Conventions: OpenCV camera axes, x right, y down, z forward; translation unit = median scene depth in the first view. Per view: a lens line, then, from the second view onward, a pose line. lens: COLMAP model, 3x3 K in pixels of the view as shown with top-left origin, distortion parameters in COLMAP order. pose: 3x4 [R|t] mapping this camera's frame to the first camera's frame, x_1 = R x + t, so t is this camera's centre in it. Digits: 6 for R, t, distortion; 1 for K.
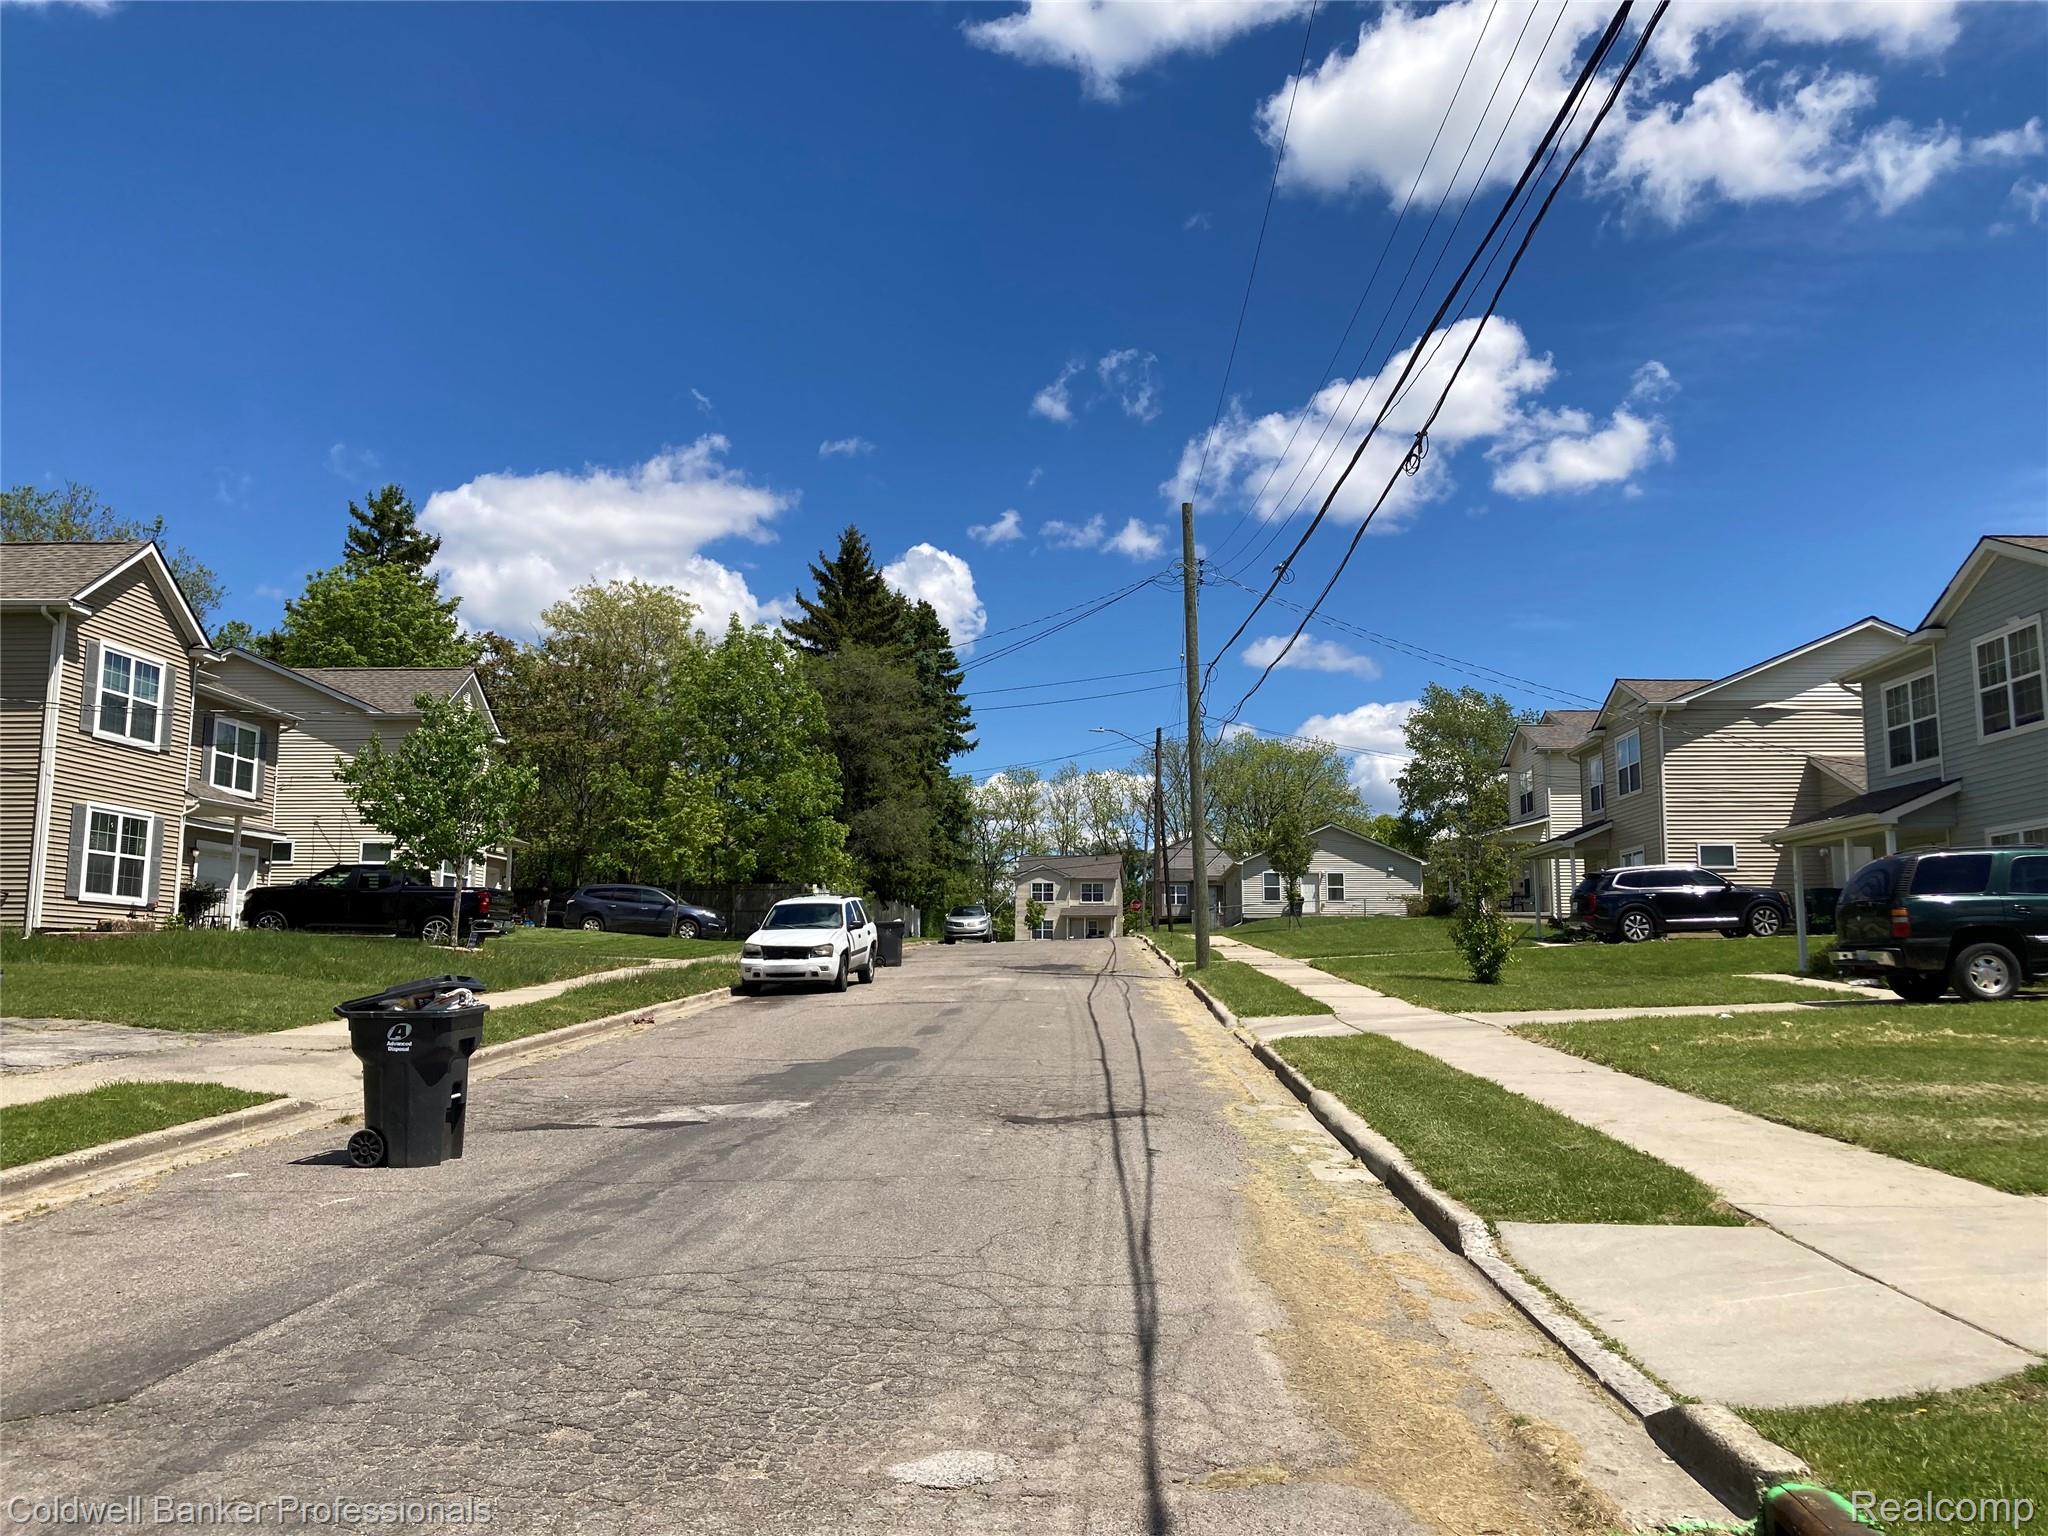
lens RADIAL K [[1683.7, 0, 1021.2], [0, 1683.7, 747.5], [0, 0, 1]] dist [0.009160, 0.008941]
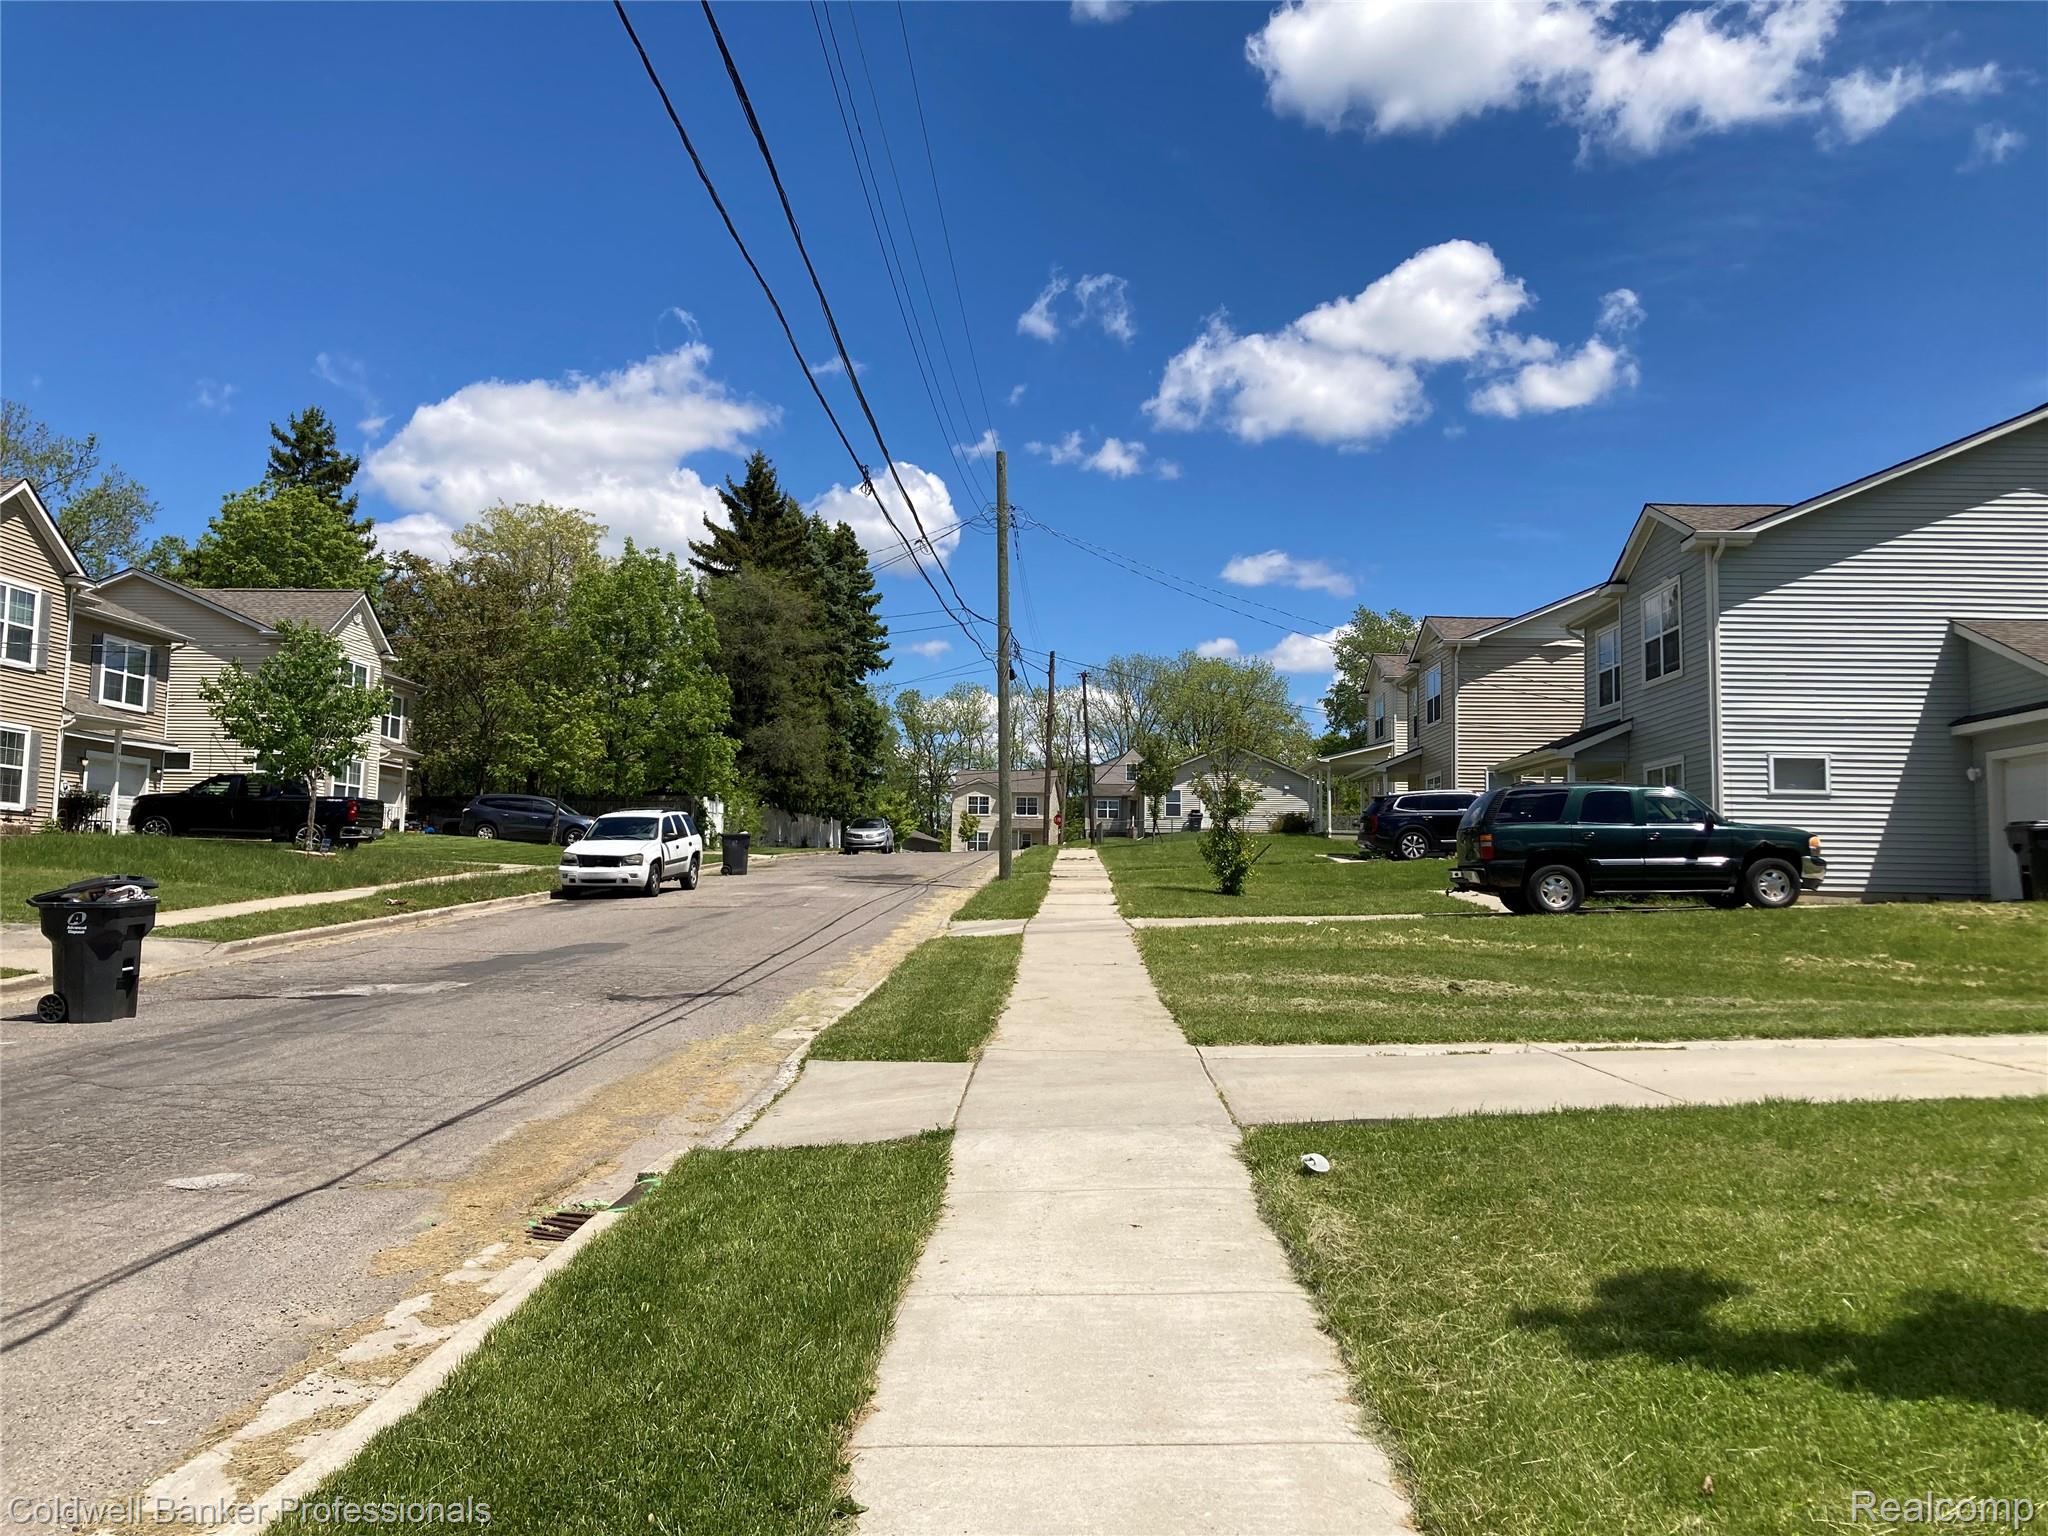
lens RADIAL K [[1681.1, 0, 1010.8], [0, 1681.1, 729.6], [0, 0, 1]] dist [0.000065, 0.012596]
pose [[0.999906, 0.012738, 0.005084, 0.090713], [-0.012938, 0.999057, 0.041451, -0.010052], [-0.004551, -0.041513, 0.999128, -0.074863]]
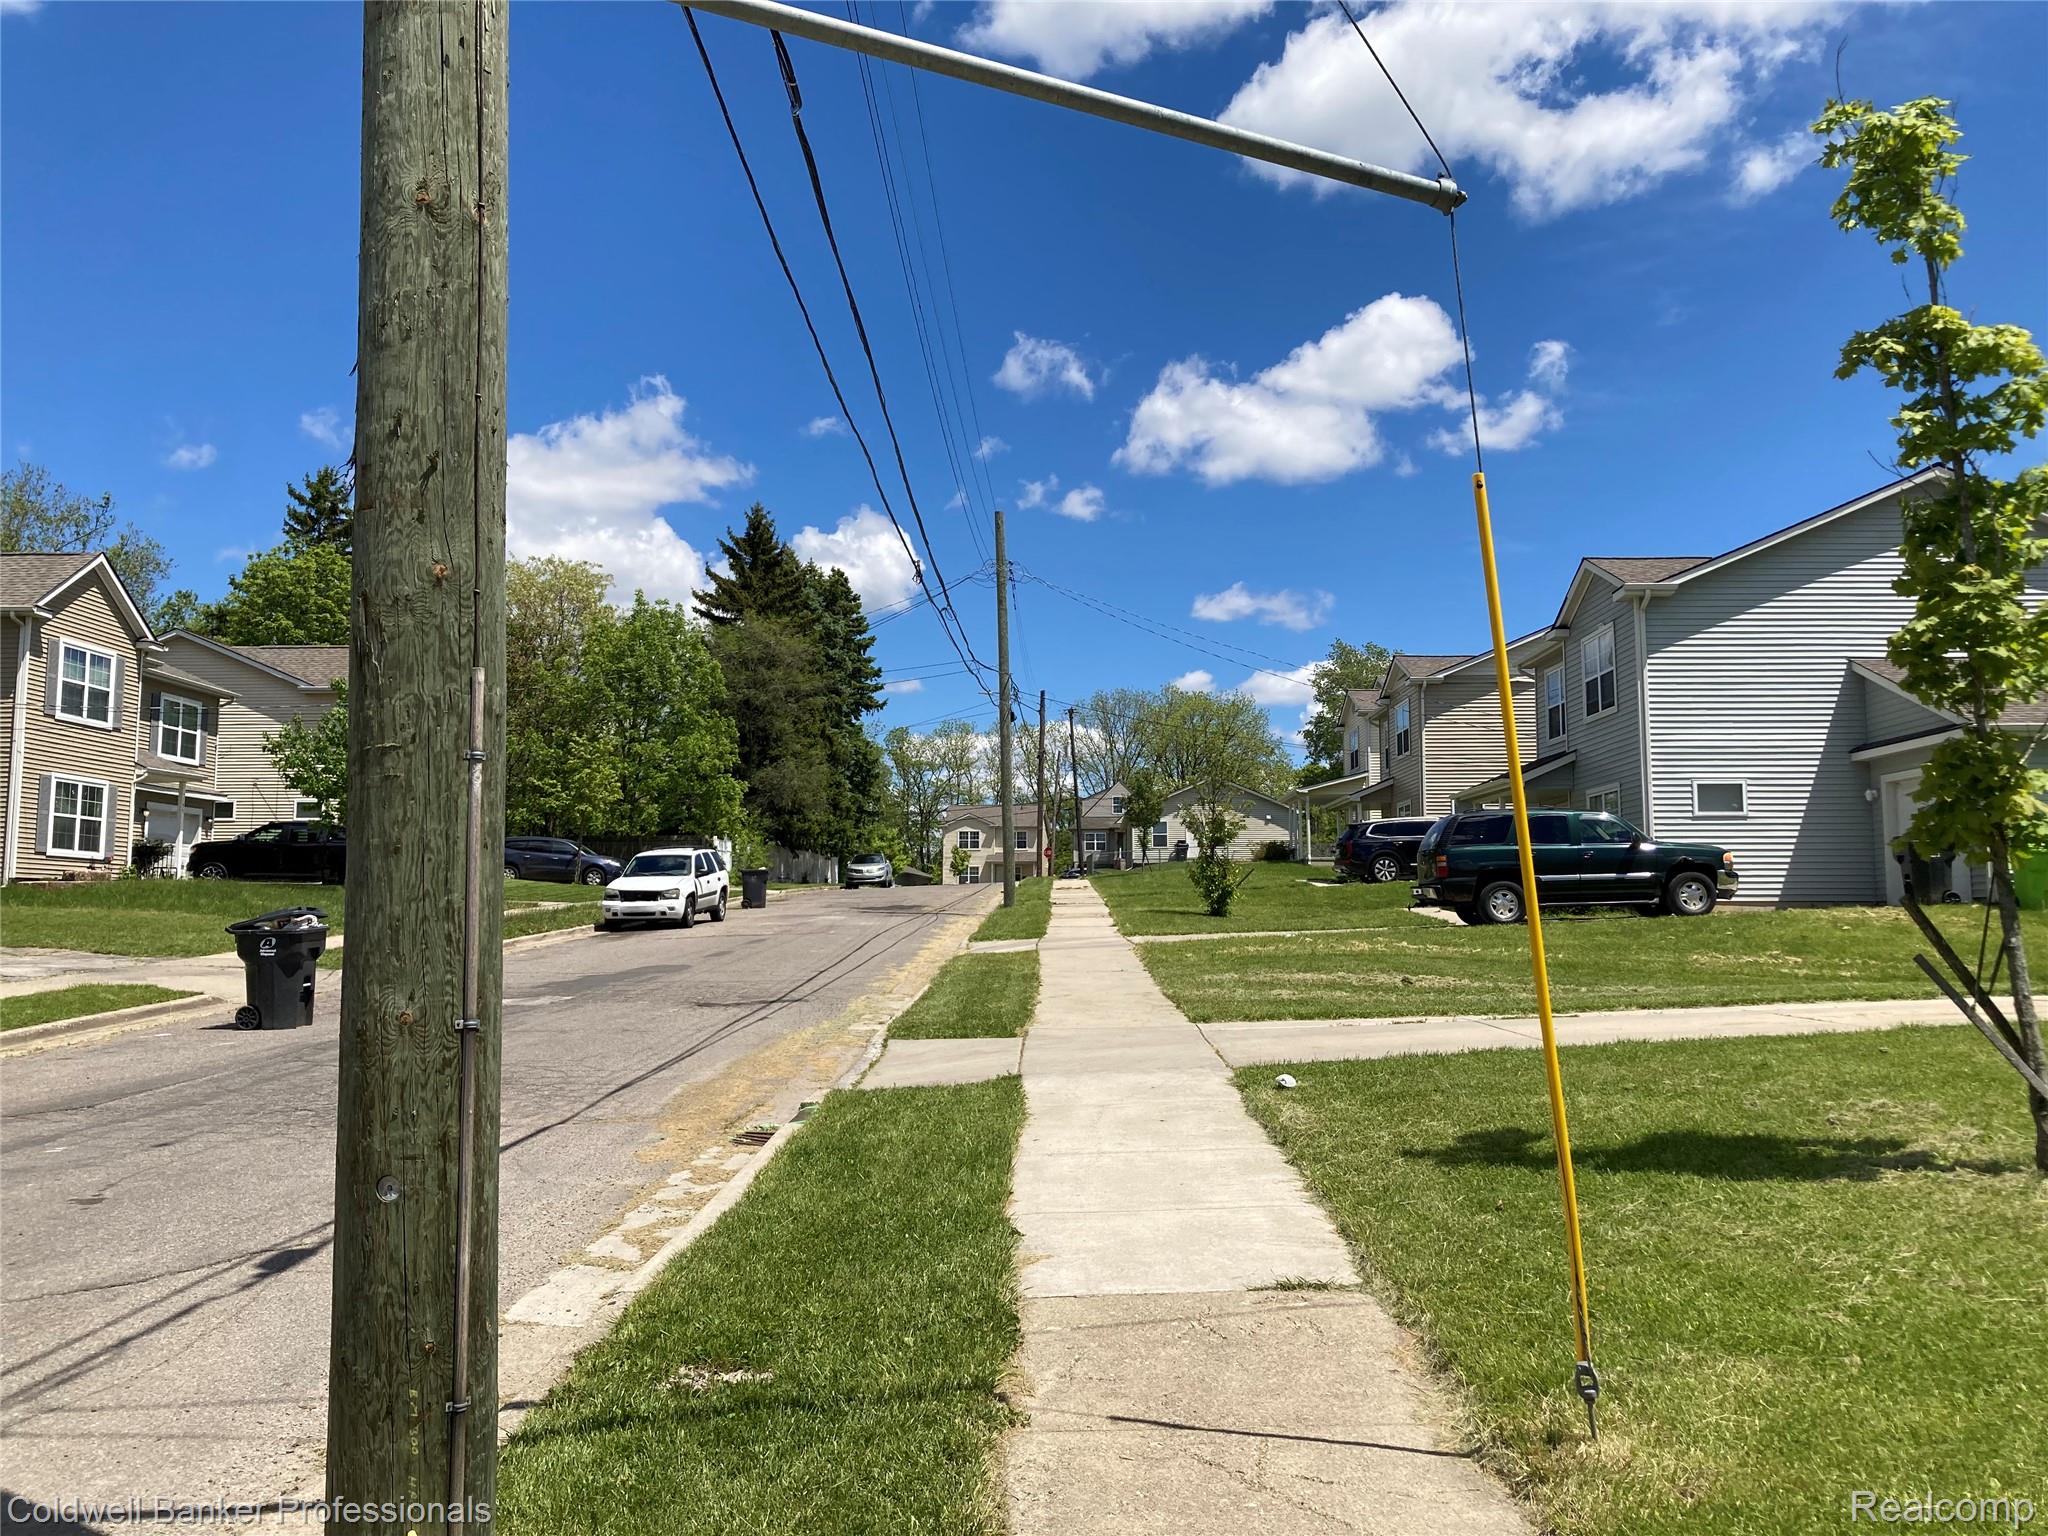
lens RADIAL K [[1677.7, 0, 1023.1], [0, 1677.7, 749.5], [0, 0, 1]] dist [0.001513, 0.014819]
pose [[0.999741, -0.003590, 0.022482, 0.079255], [0.002853, 0.999460, 0.032734, -0.015631], [-0.022587, -0.032662, 0.999211, -0.149915]]
